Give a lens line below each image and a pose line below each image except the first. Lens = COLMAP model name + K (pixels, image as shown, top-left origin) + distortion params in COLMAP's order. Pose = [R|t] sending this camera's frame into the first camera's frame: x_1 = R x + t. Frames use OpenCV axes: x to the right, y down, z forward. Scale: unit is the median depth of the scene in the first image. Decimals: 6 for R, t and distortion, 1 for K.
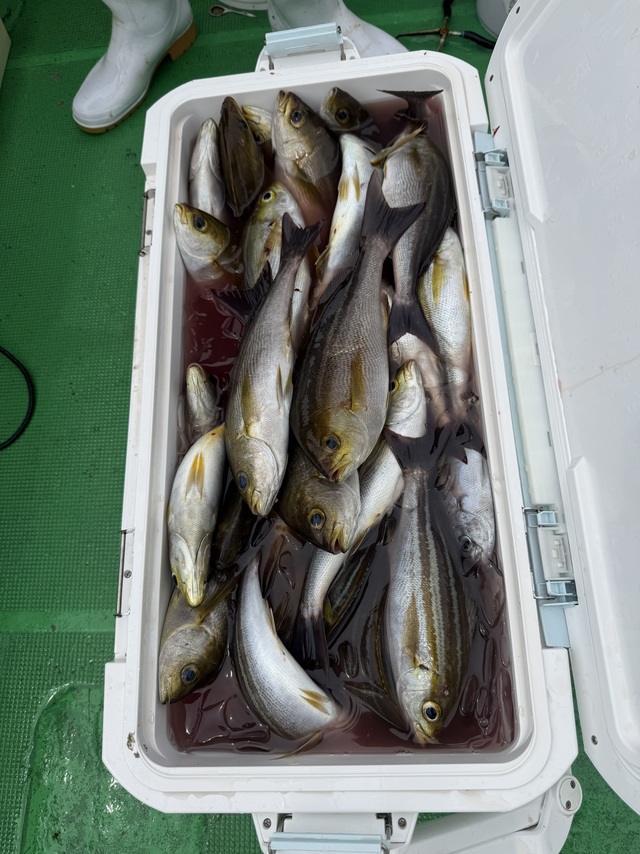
lens RADIAL K [[602.9, 0, 320.6], [0, 602.9, 429.3], [0, 0, 1]] dist [0.100457, -0.192242]
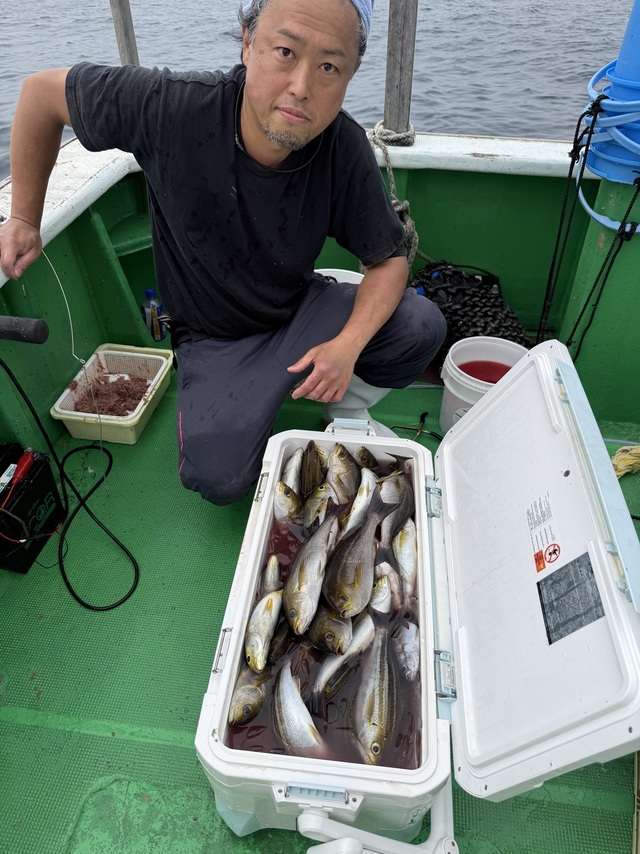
lens RADIAL K [[602.9, 0, 320.6], [0, 602.9, 429.3], [0, 0, 1]] dist [0.100457, -0.192242]
pose [[0.980875, 0.194635, -0.001437, -0.145139], [-0.169014, 0.848048, -0.502244, 0.511903], [-0.096535, 0.492881, 0.864725, -0.908495]]
